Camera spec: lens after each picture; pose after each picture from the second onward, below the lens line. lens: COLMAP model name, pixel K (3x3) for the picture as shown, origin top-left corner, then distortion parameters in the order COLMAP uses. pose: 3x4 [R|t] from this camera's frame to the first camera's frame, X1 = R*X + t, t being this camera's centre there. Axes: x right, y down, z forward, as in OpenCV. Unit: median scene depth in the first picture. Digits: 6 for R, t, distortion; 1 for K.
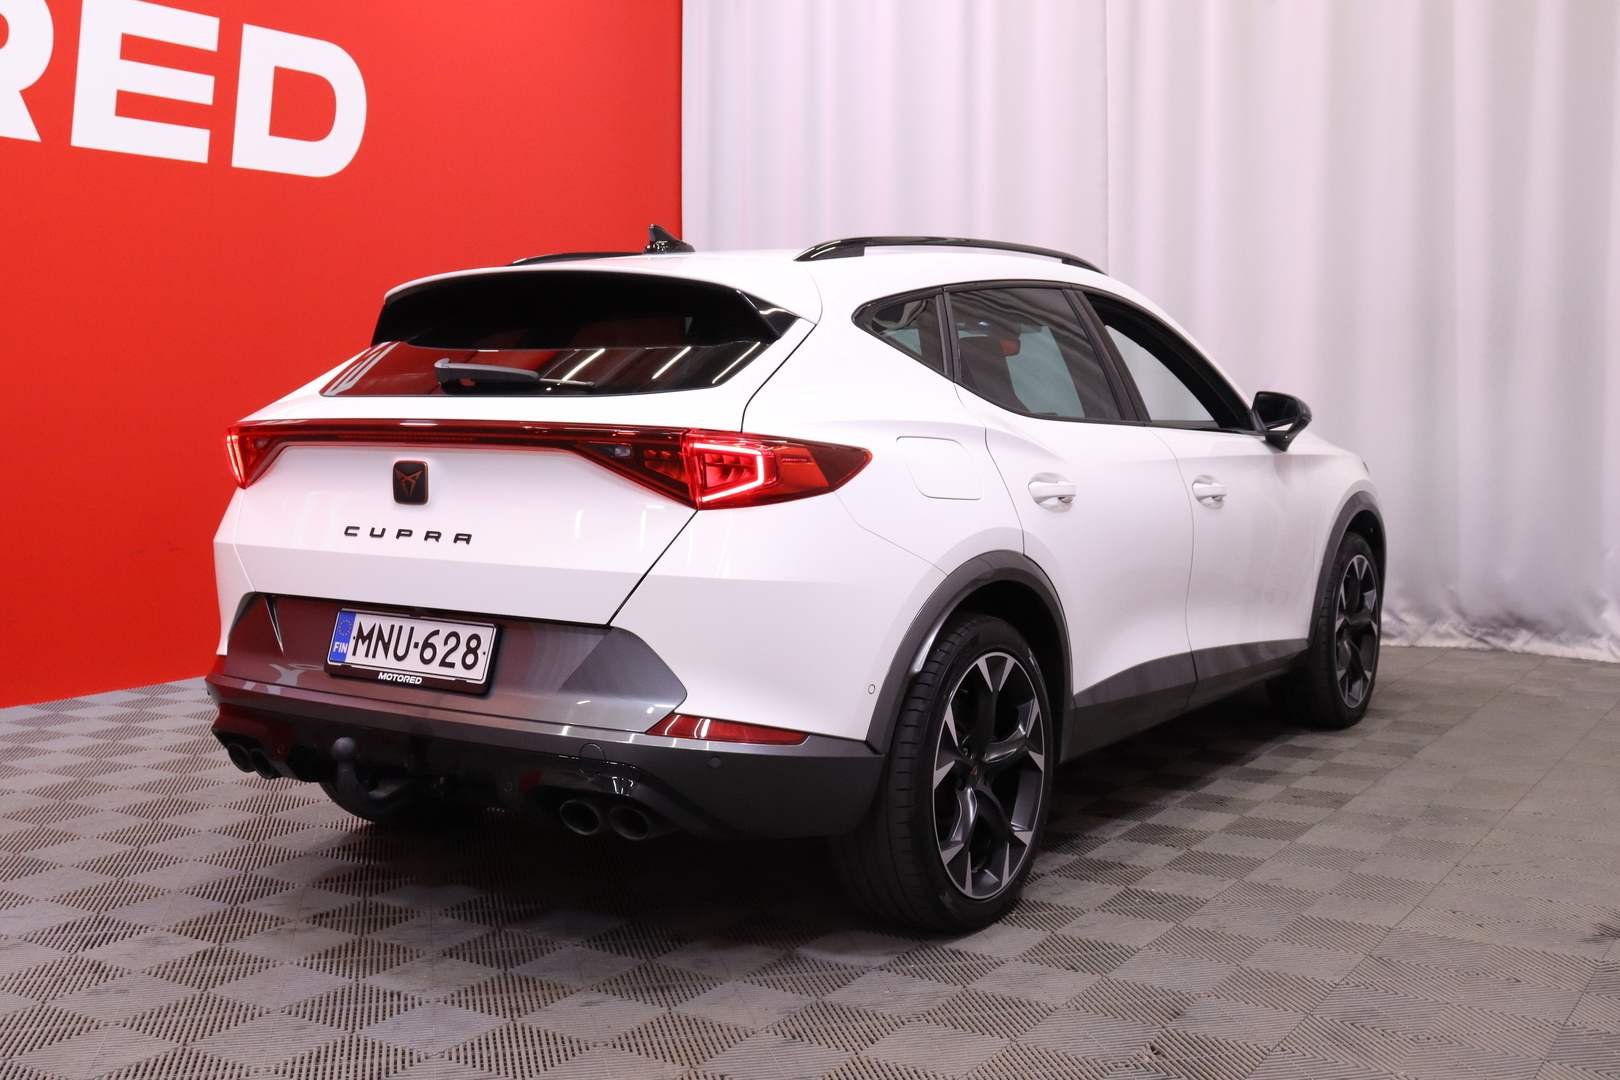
lens RADIAL K [[1788.3, 0, 810.0], [0, 1788.3, 540.0], [0, 0, 1]] dist [-0.074755, 0.030836]
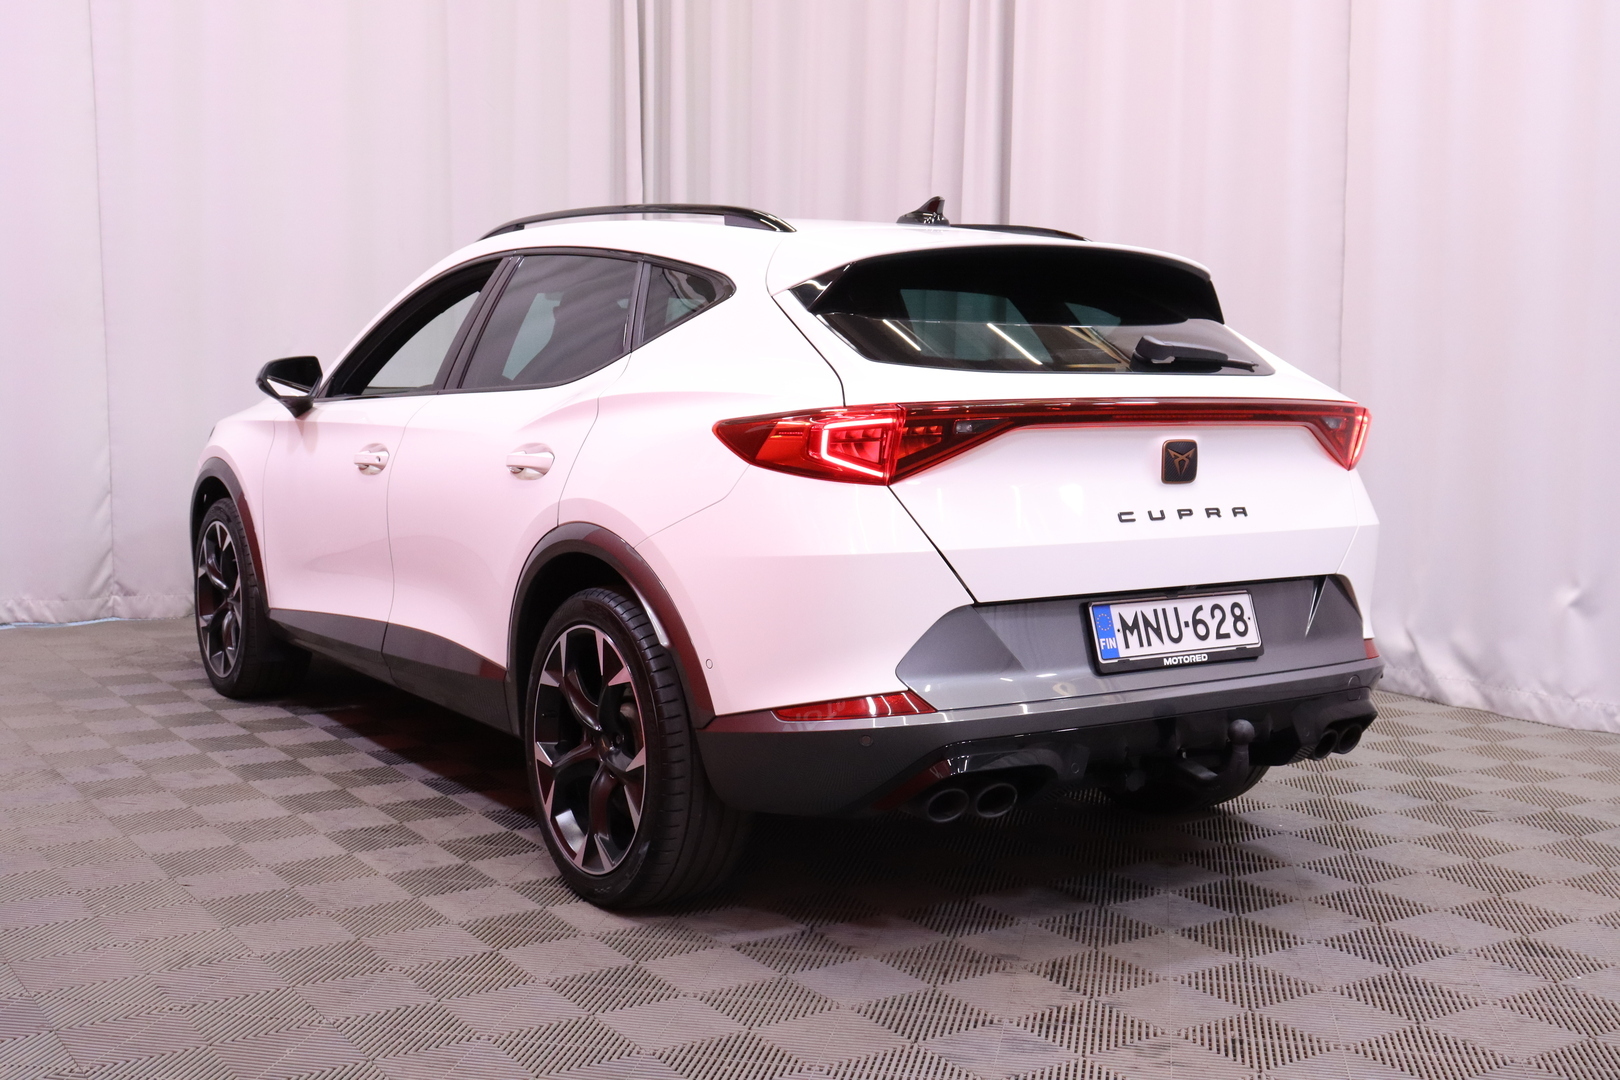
lens RADIAL K [[1866.0, 0, 810.0], [0, 1866.0, 540.0], [0, 0, 1]] dist [-0.043471, -0.015278]
pose [[0.390009, -0.085929, 0.916793, -1.258899], [0.064333, 0.995746, 0.065962, -0.070565], [-0.918561, 0.033255, 0.393878, 0.782452]]
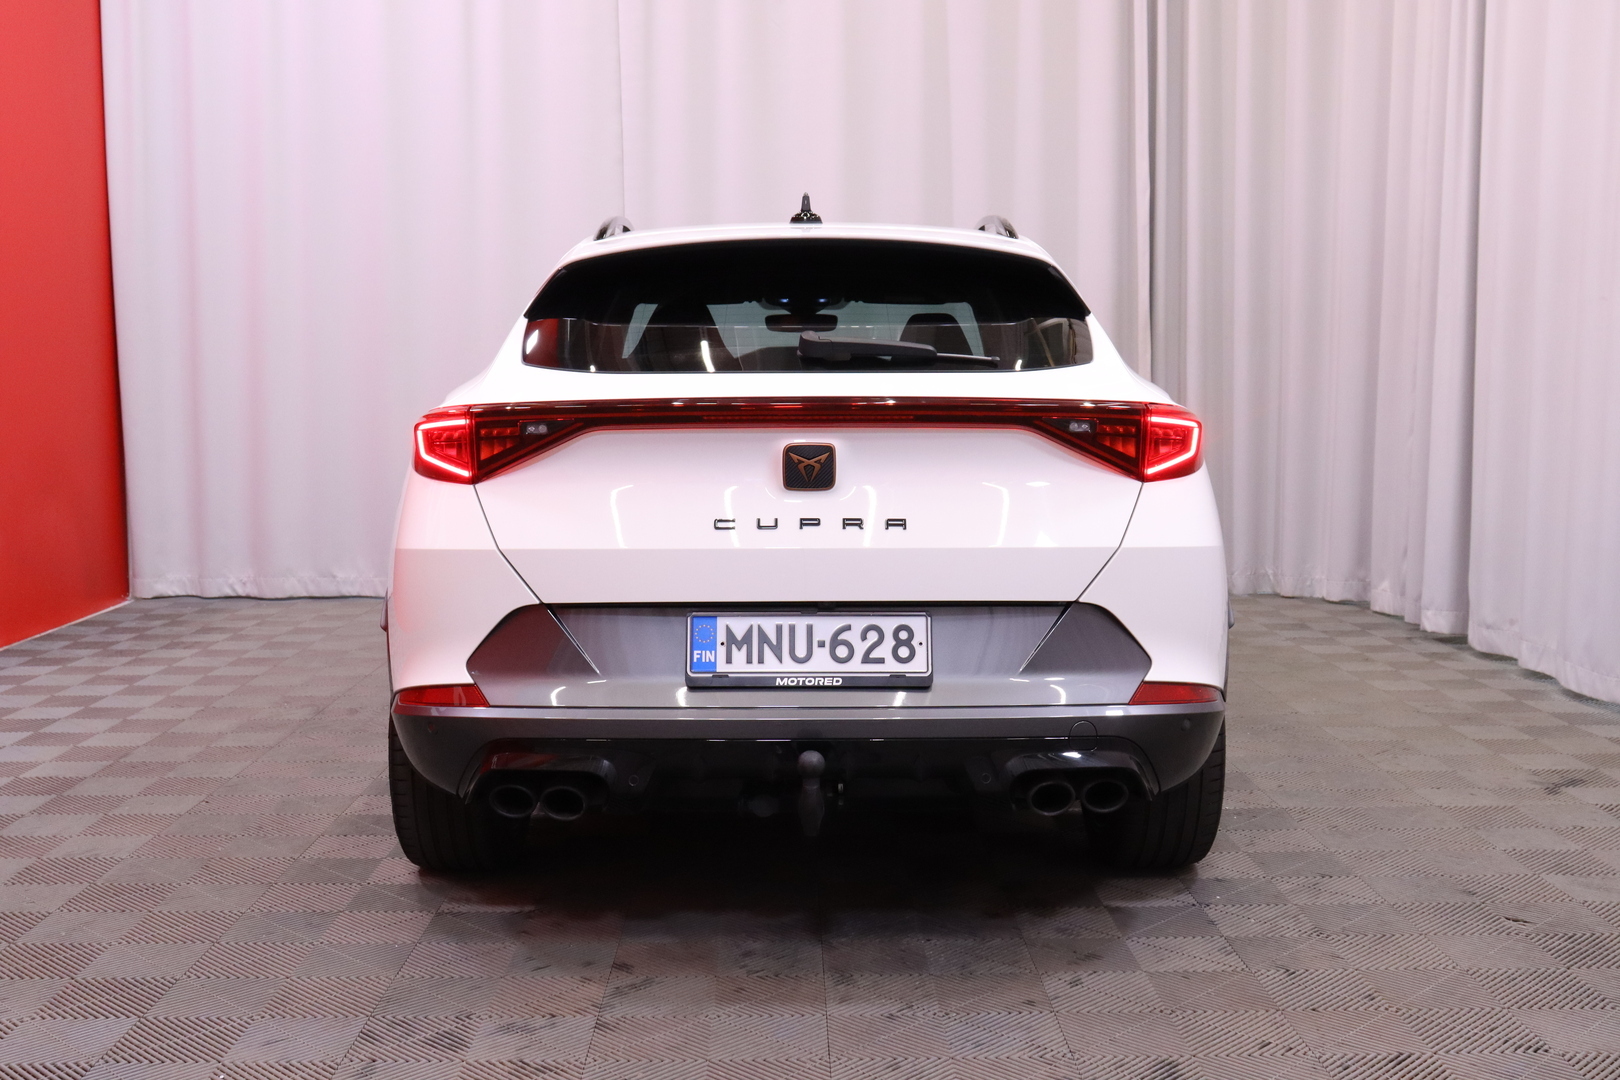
lens RADIAL K [[1788.3, 0, 810.0], [0, 1788.3, 540.0], [0, 0, 1]] dist [-0.074755, 0.030836]
pose [[0.835502, -0.058965, 0.546315, -0.727131], [0.051368, 0.998253, 0.029185, -0.021624], [-0.547081, 0.003679, 0.837071, 0.232640]]
